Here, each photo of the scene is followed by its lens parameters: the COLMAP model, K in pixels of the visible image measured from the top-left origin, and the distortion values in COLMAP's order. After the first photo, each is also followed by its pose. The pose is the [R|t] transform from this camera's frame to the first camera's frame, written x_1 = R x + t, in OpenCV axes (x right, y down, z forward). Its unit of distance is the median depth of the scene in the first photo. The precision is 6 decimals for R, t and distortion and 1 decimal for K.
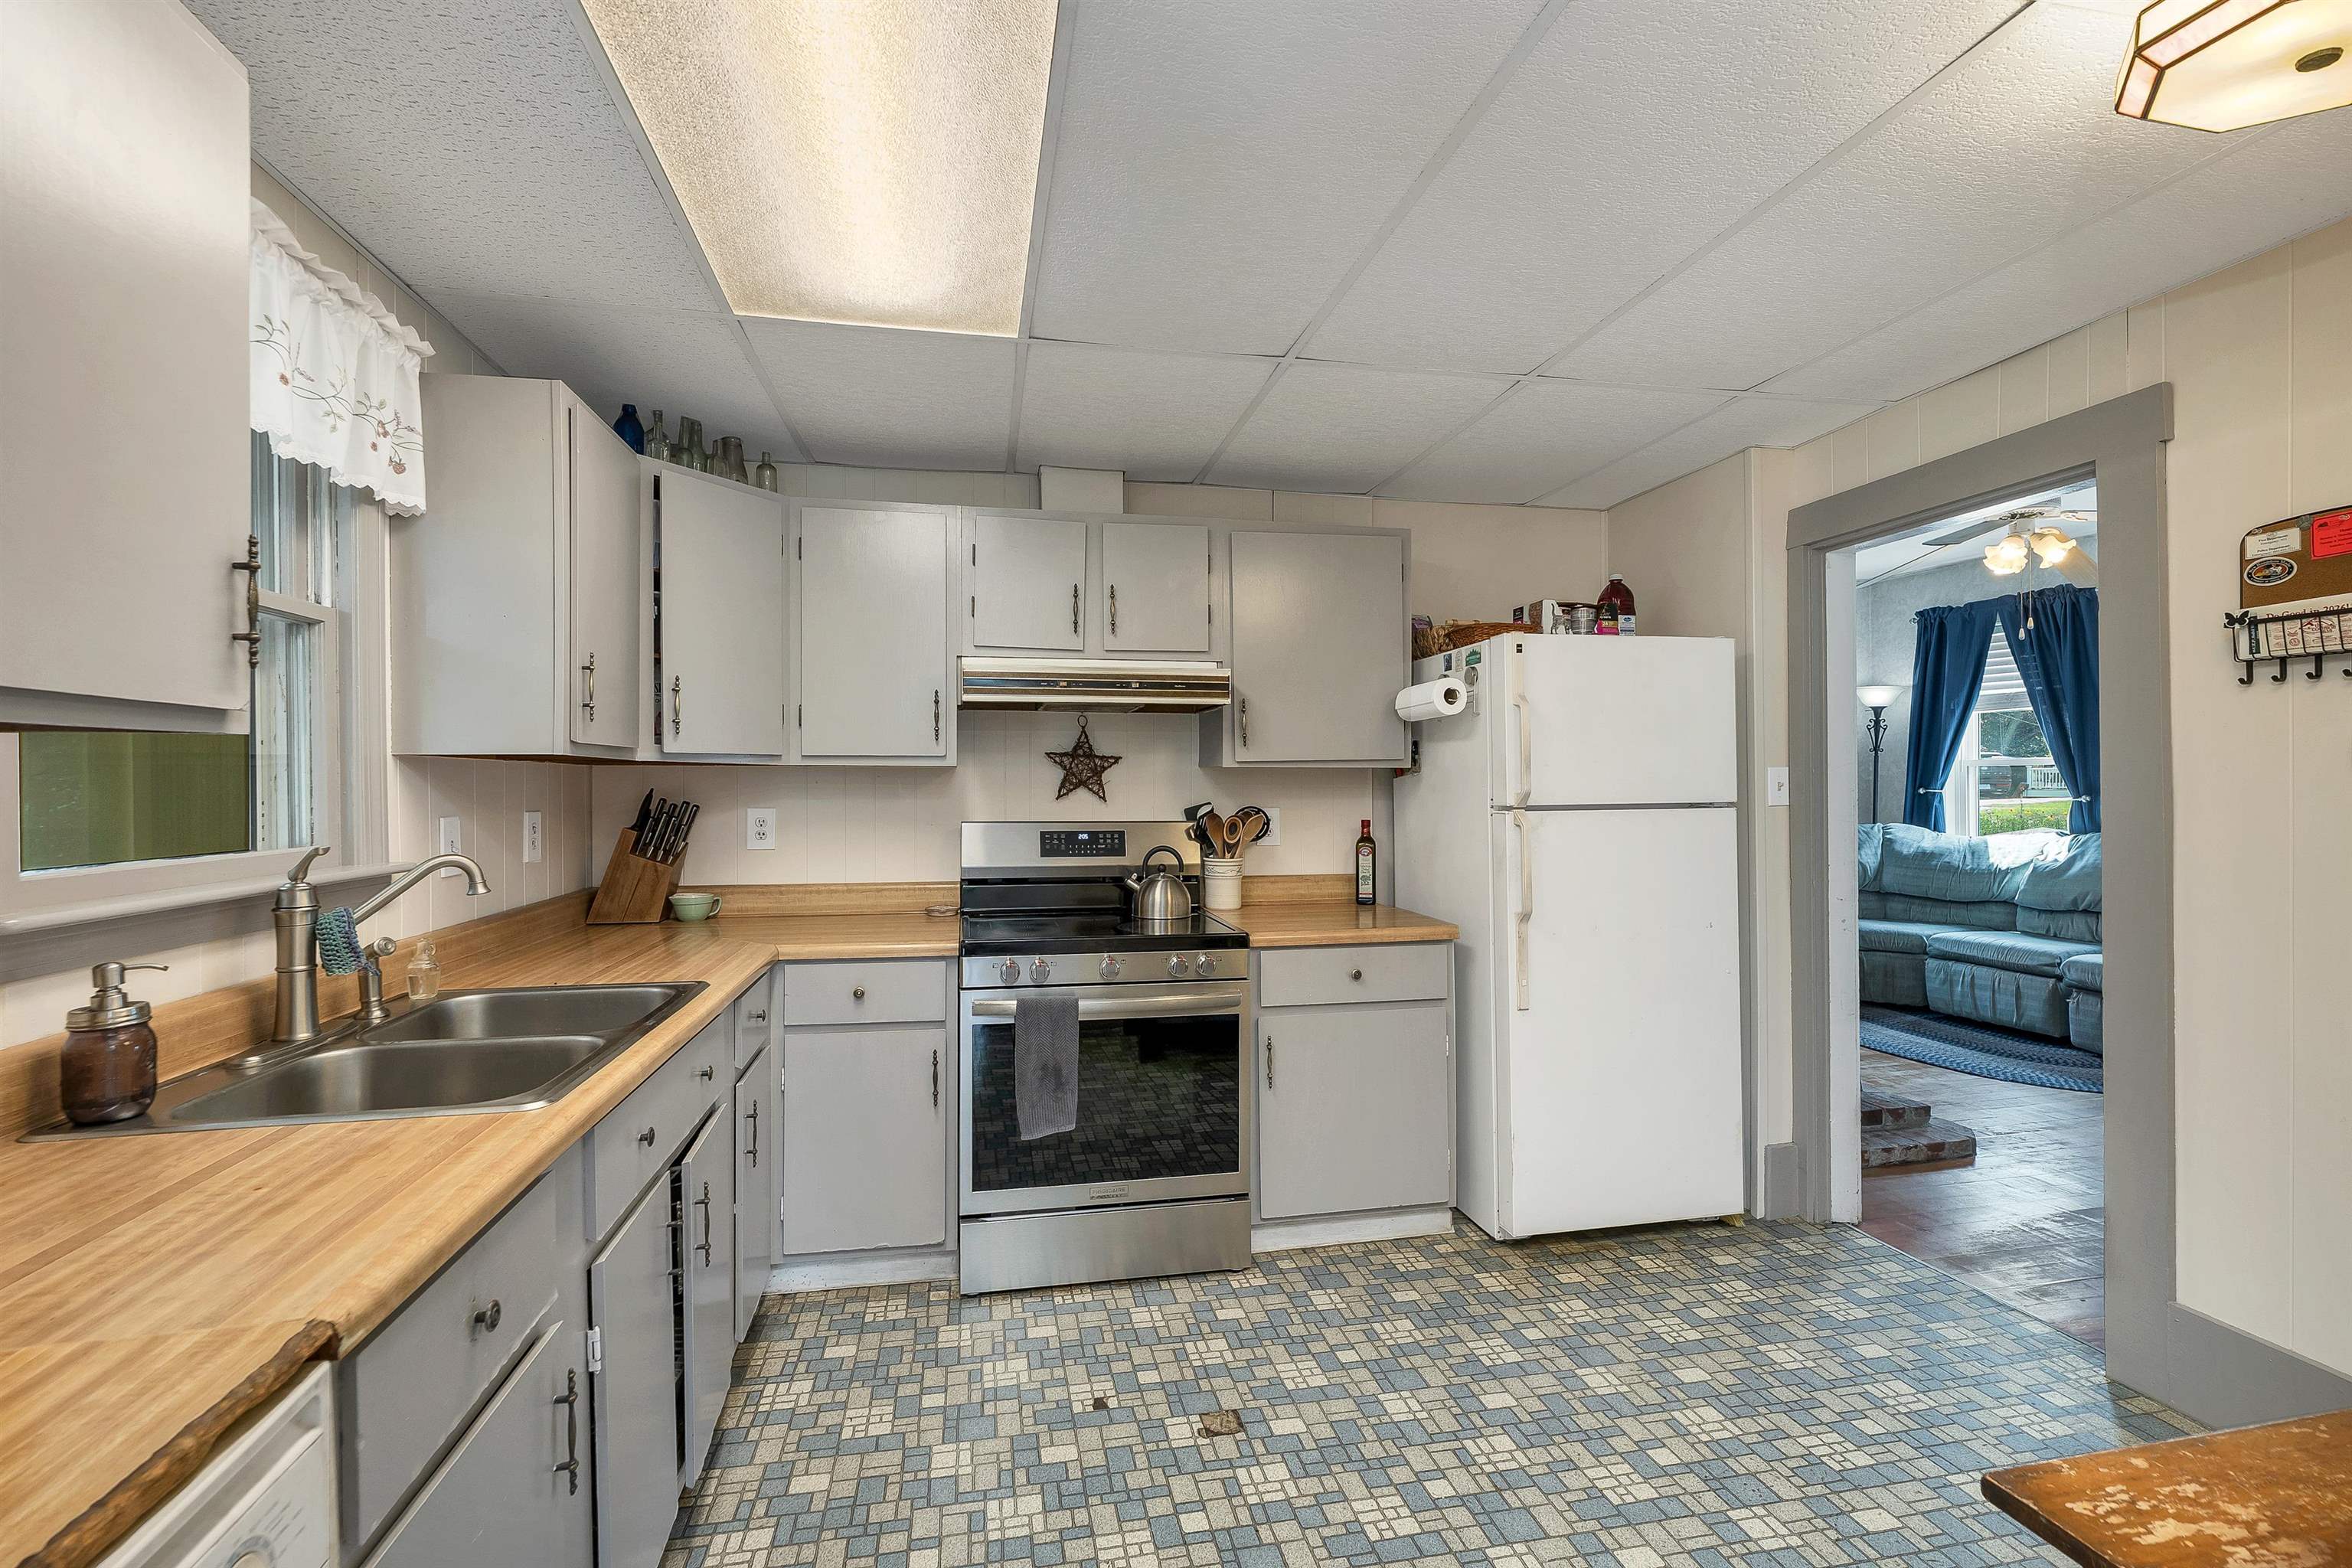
lens RADIAL K [[1015.1, 0, 1186.7], [0, 1015.1, 773.1], [0, 0, 1]] dist [-0.000284, -0.000183]
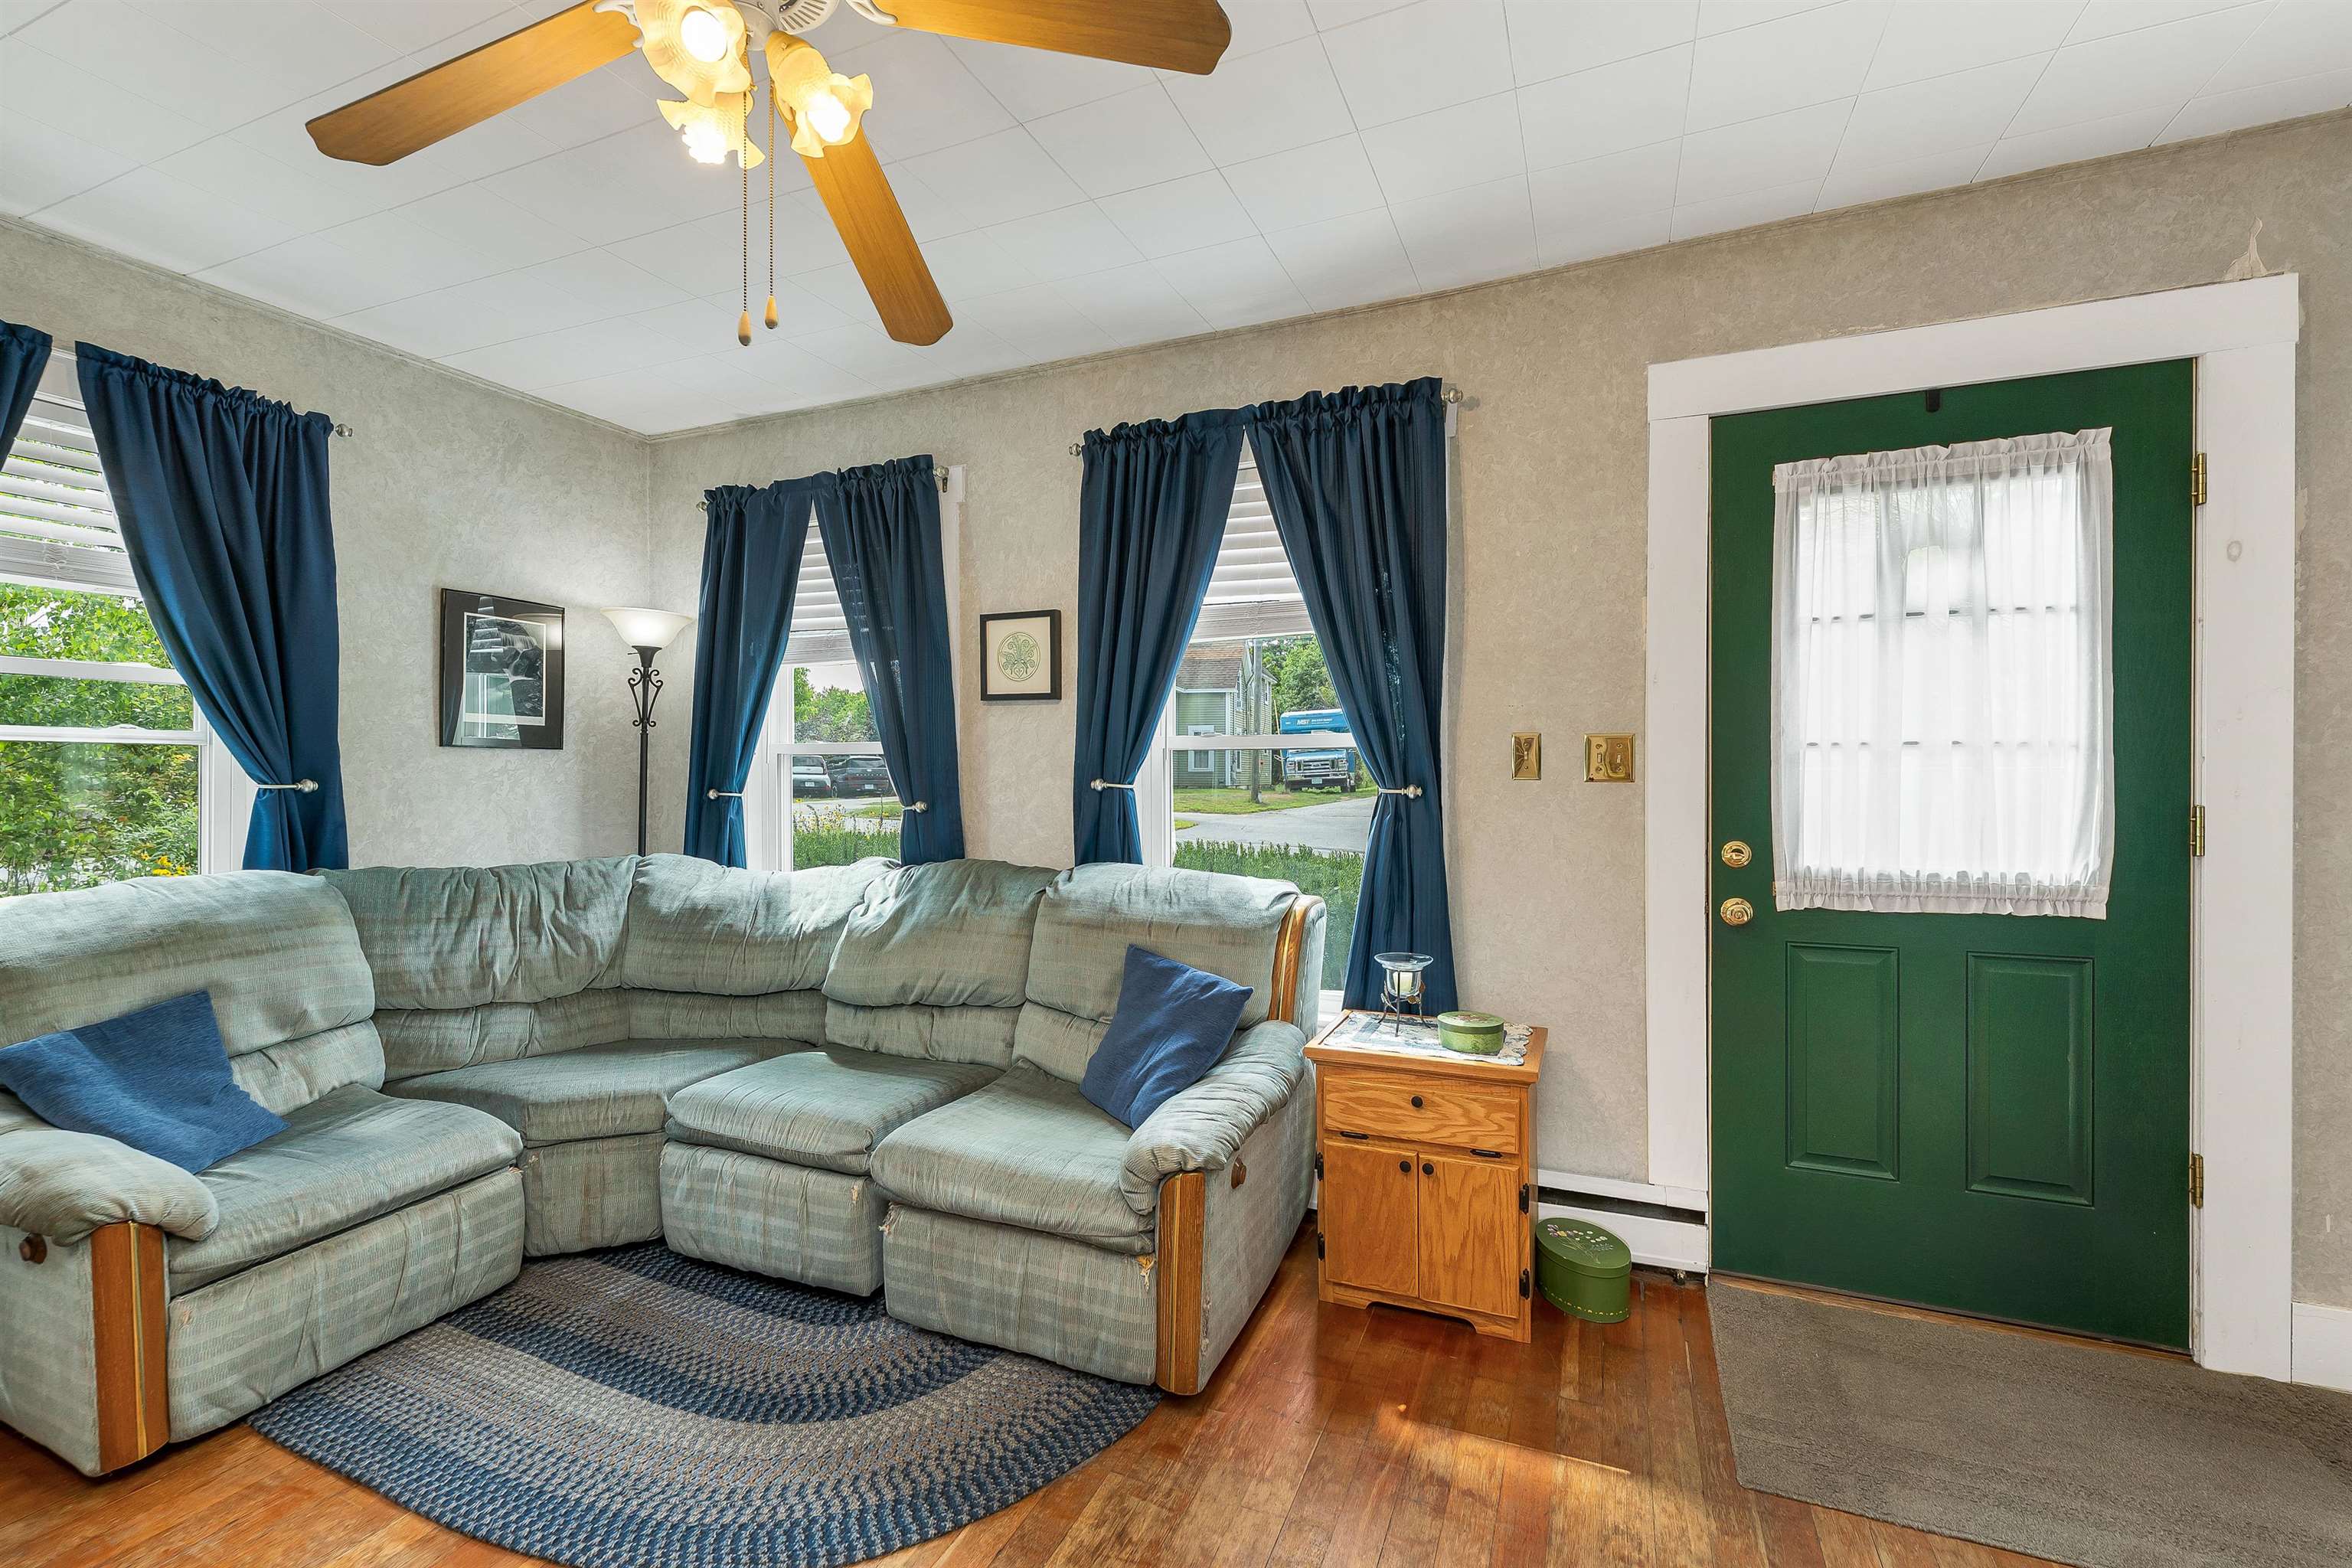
lens RADIAL K [[983.2, 0, 1156.5], [0, 983.2, 758.4], [0, 0, 1]] dist [0.000613, 0.000324]
pose [[0.588929, 0.003428, 0.808177, 0.441573], [-0.006506, 0.999979, 0.000499, -0.005269], [-0.808158, -0.005552, 0.588939, 0.482035]]
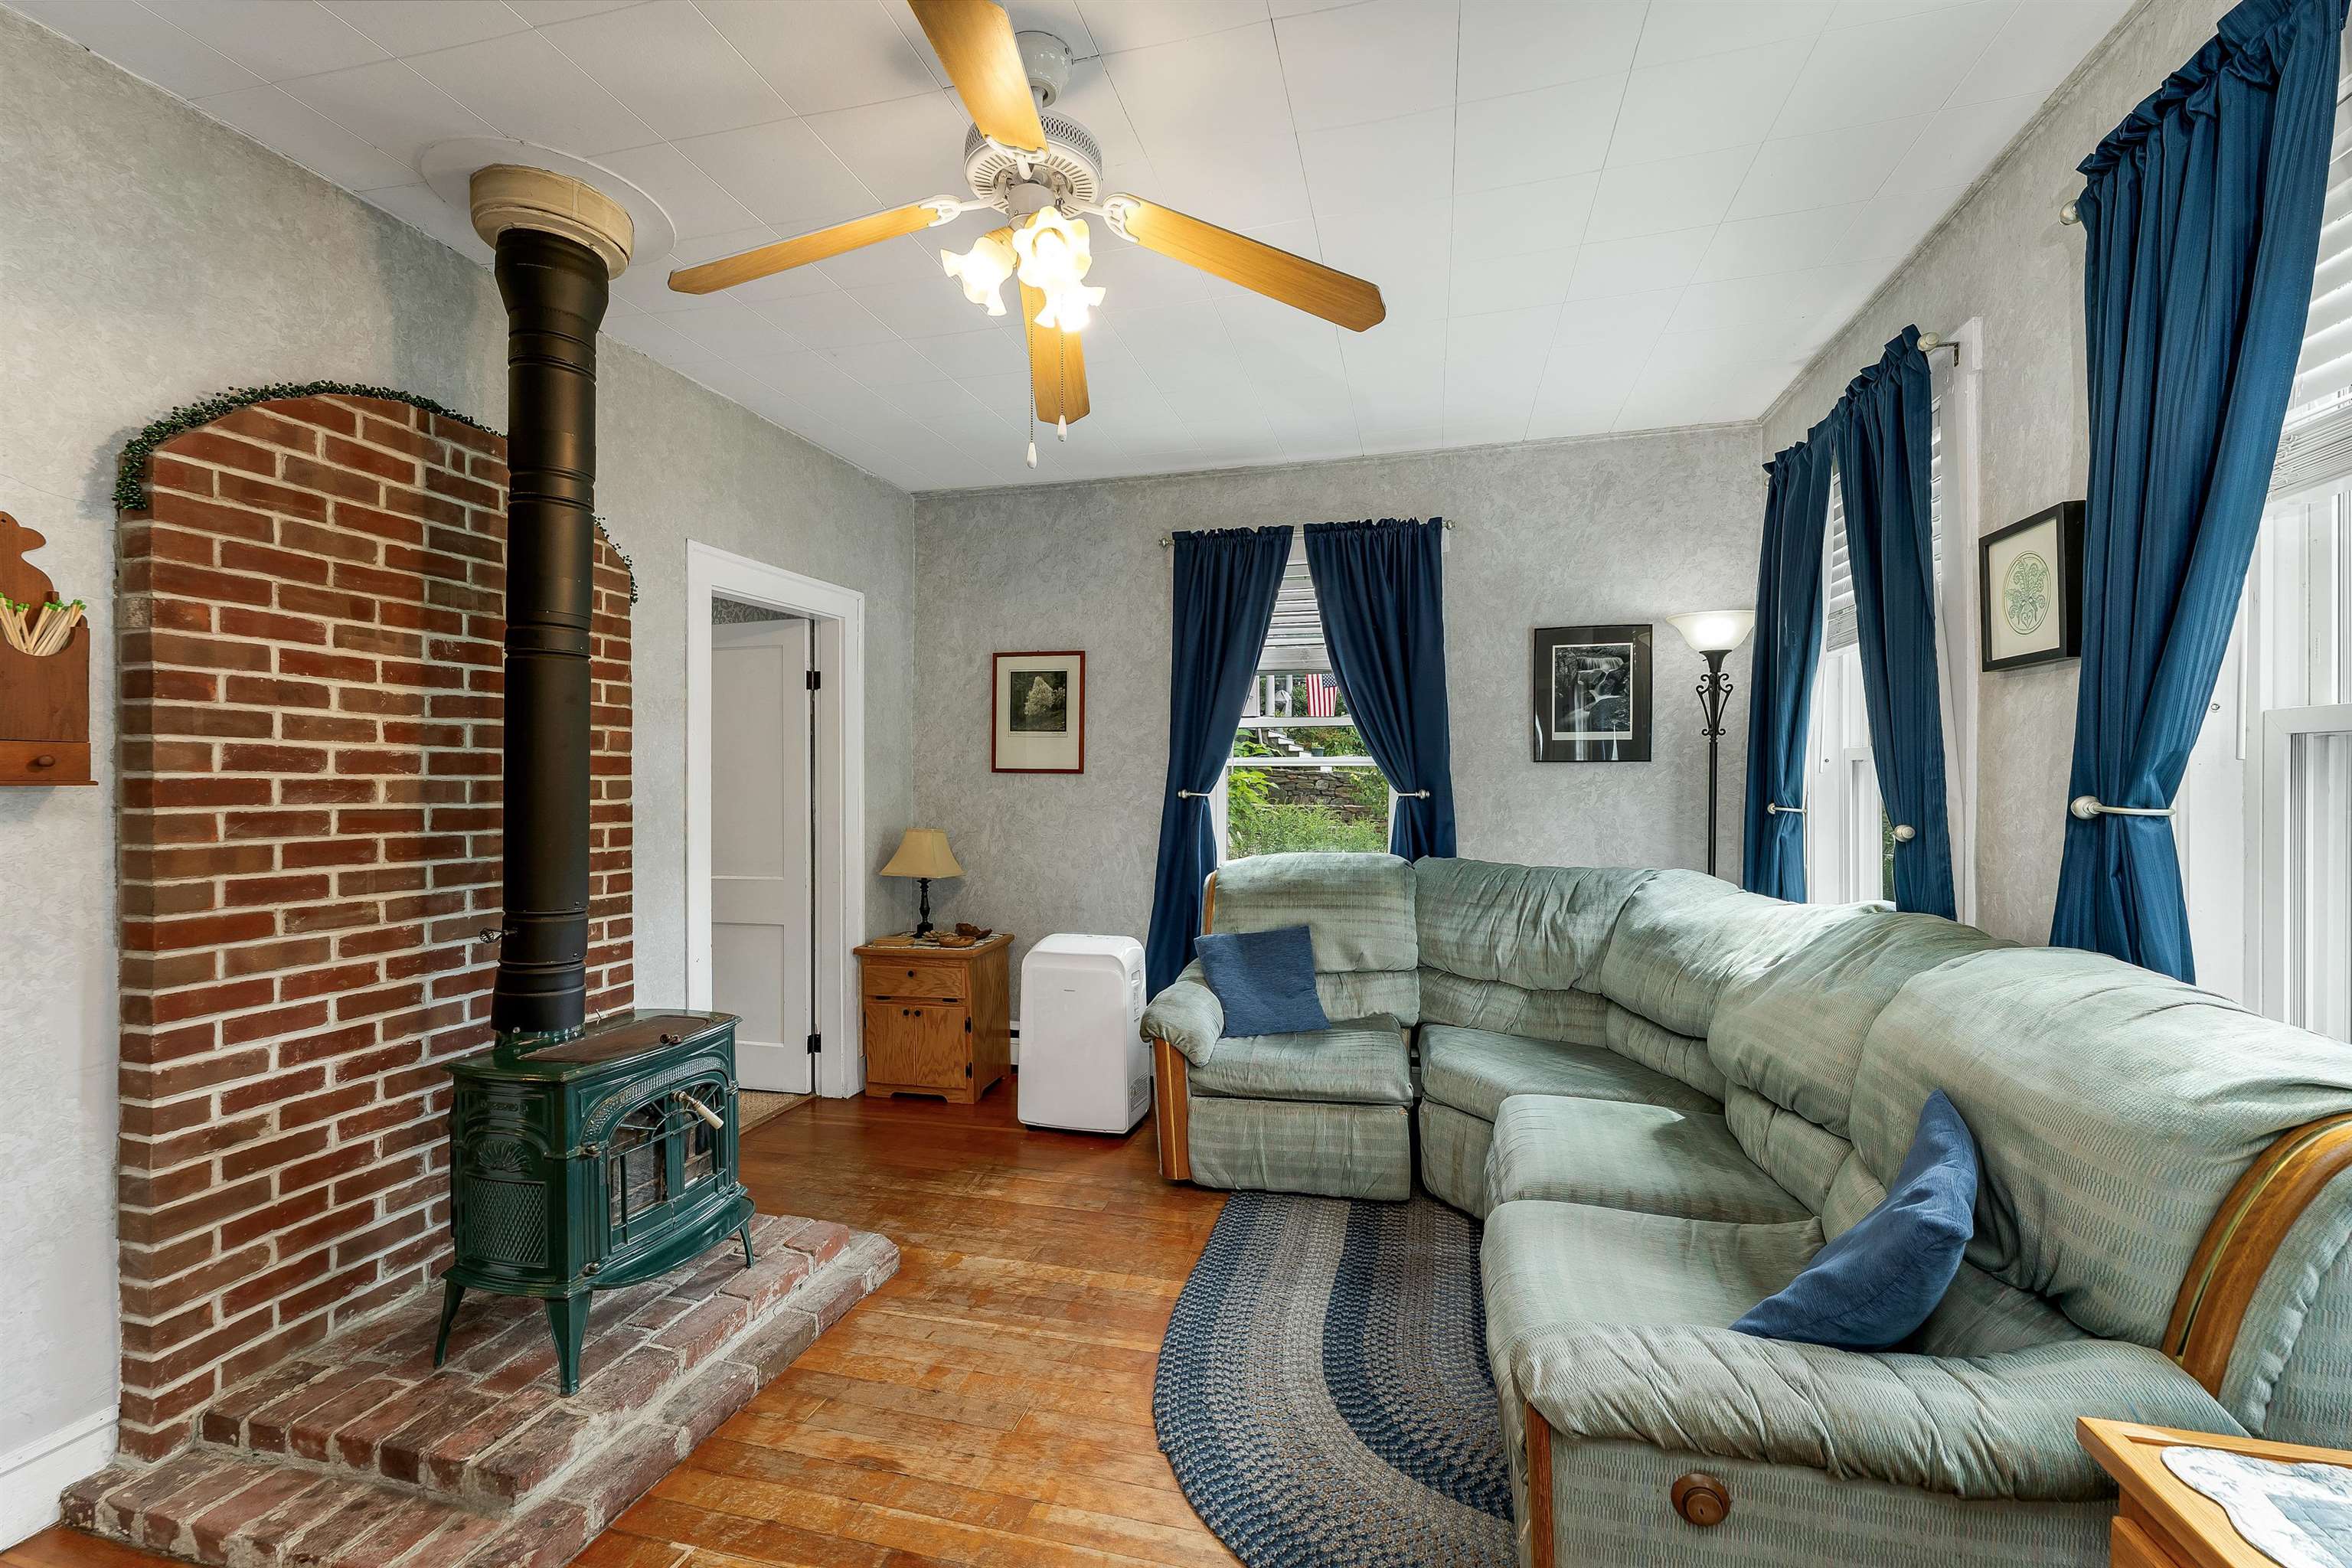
lens RADIAL K [[985.5, 0, 1201.1], [0, 985.5, 773.4], [0, 0, 1]] dist [0.000527, -0.000366]
pose [[0.901871, -0.016476, -0.431691, 0.728435], [0.018175, 0.999835, -0.000189, -0.005482], [0.431623, -0.007675, 0.902021, 0.444659]]
